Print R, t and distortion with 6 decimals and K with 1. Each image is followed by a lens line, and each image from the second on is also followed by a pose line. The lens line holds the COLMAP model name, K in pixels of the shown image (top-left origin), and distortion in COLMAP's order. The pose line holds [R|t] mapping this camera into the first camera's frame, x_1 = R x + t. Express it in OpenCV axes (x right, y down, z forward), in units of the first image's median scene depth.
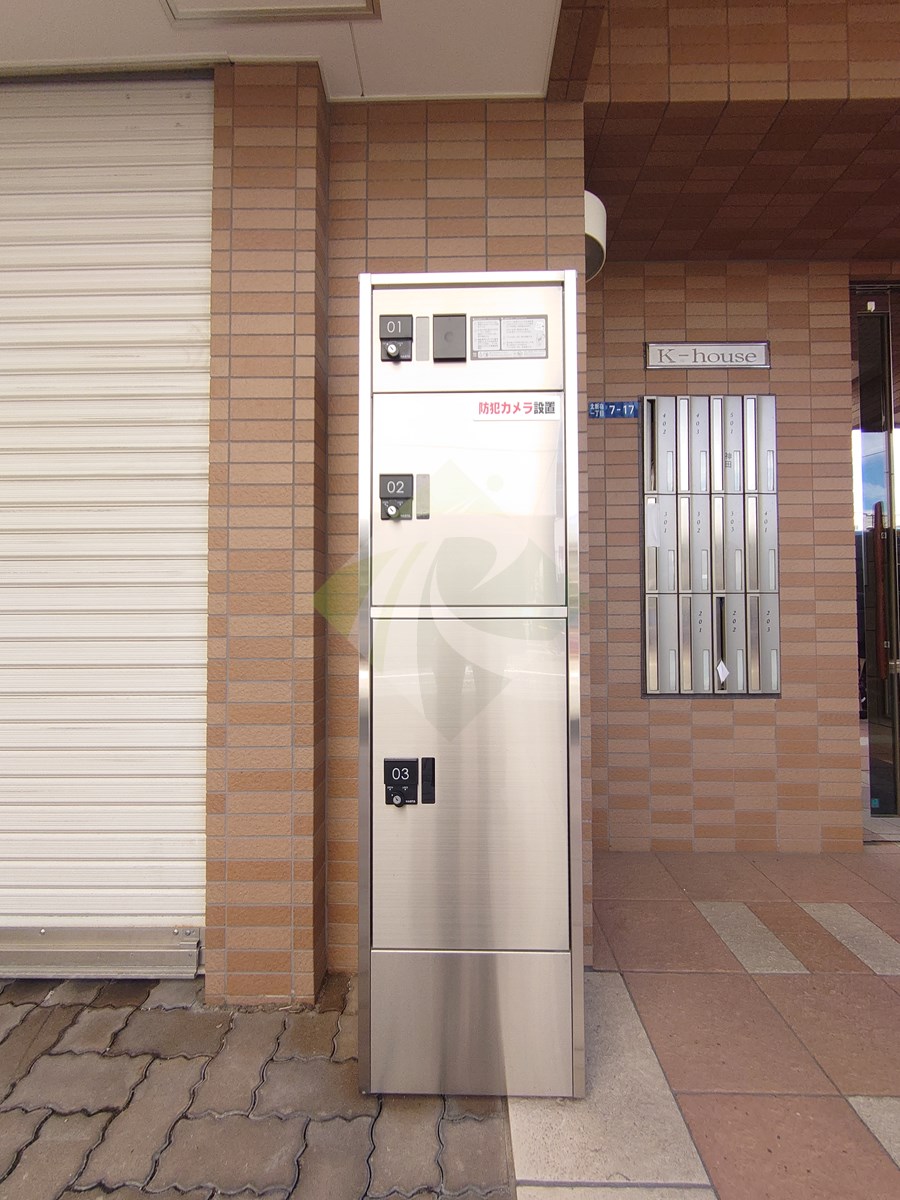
lens RADIAL K [[515.5, 0, 451.3], [0, 515.5, 601.2], [0, 0, 1]] dist [0.001557, -0.001347]
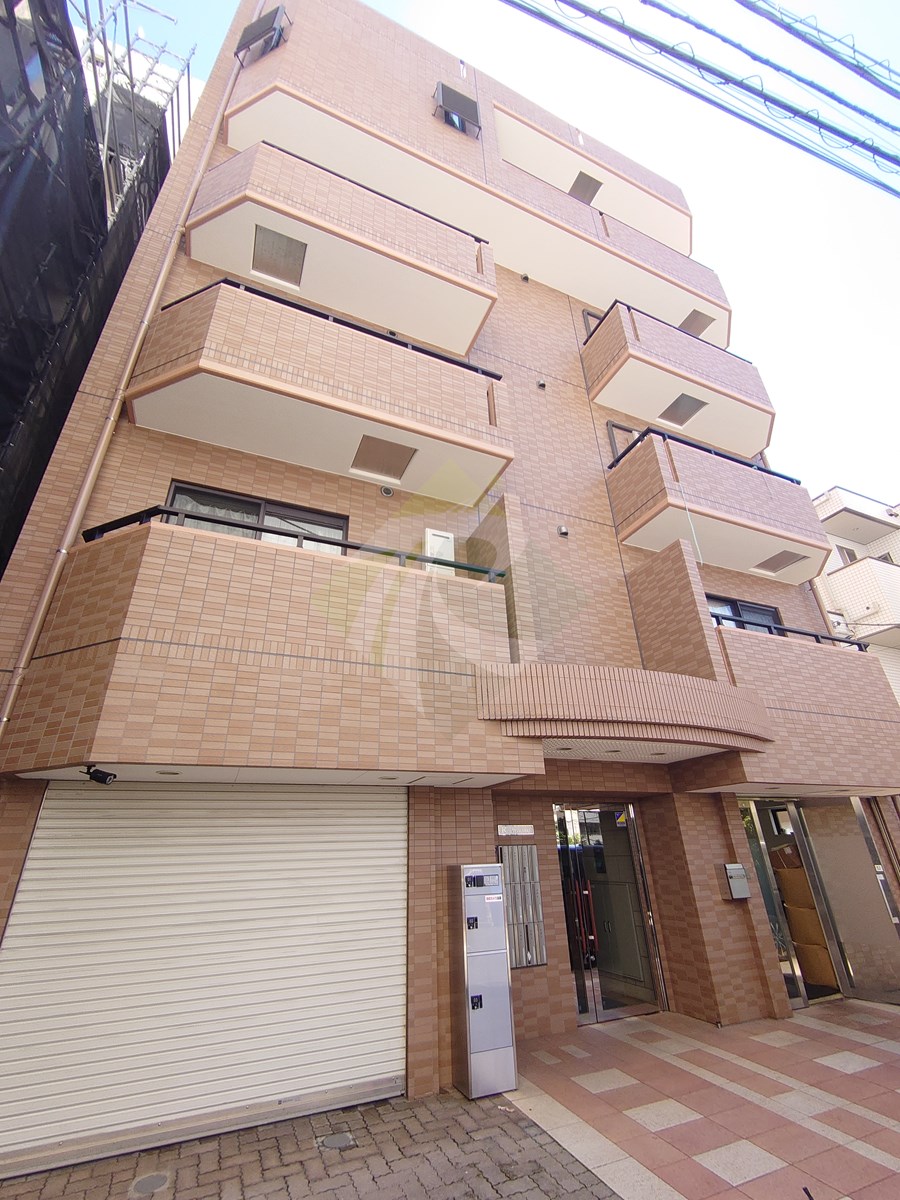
lens RADIAL K [[515.5, 0, 452.7], [0, 515.5, 595.0], [0, 0, 1]] dist [0.001557, -0.001347]
pose [[0.911640, 0.163542, 0.377049, -1.224724], [0.016604, 0.902015, -0.431386, -0.429833], [-0.410654, 0.399529, 0.819597, -1.902545]]
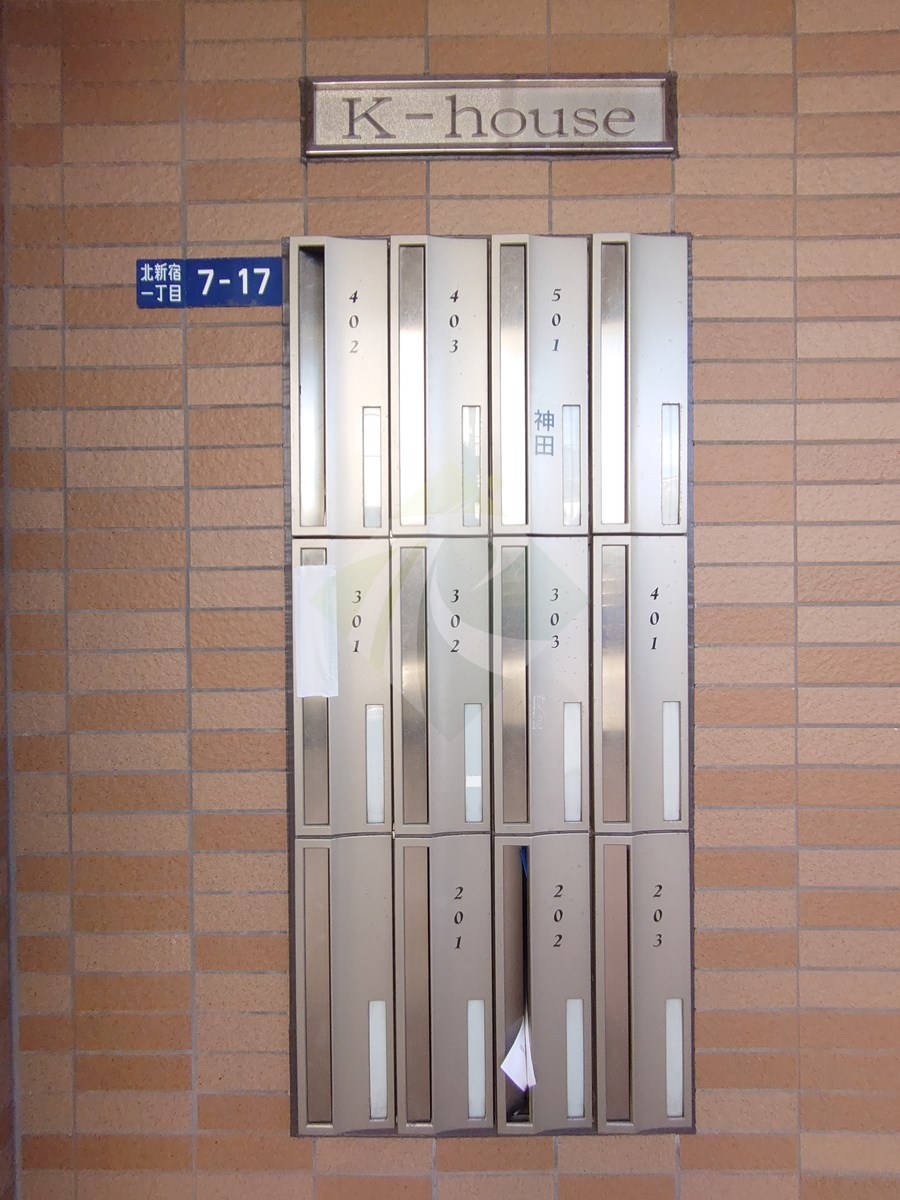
lens RADIAL K [[515.5, 0, 448.9], [0, 515.5, 608.4], [0, 0, 1]] dist [0.001557, -0.001347]
pose [[0.999865, -0.007768, 0.014512, 0.472745], [0.007220, 0.999273, 0.037428, -0.174840], [-0.014793, -0.037318, 0.999194, 0.669749]]
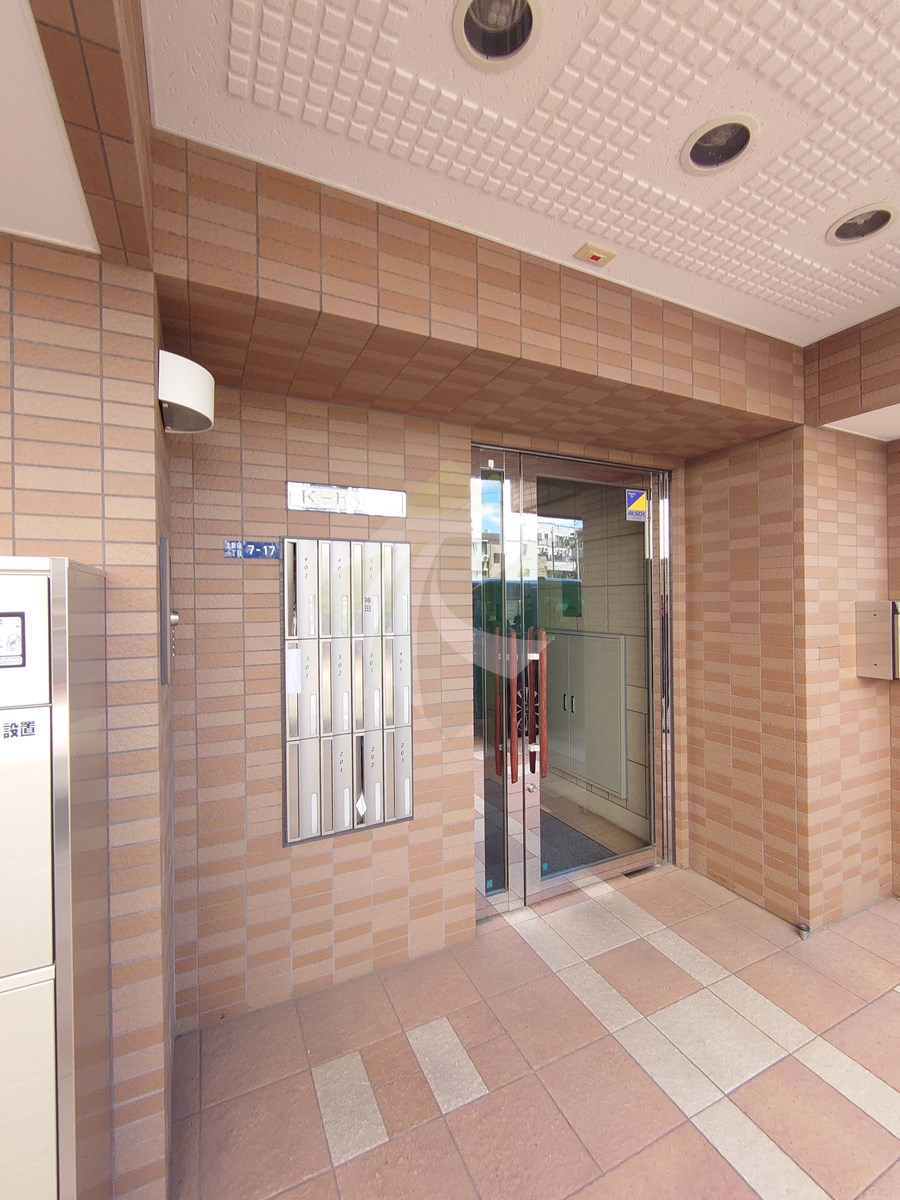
lens RADIAL K [[515.5, 0, 449.2], [0, 515.5, 603.6], [0, 0, 1]] dist [0.001557, -0.001347]
pose [[0.894657, -0.009588, 0.446651, 0.218003], [-0.003450, 0.999592, 0.028370, -0.307219], [-0.446741, -0.026922, 0.894258, -0.011703]]
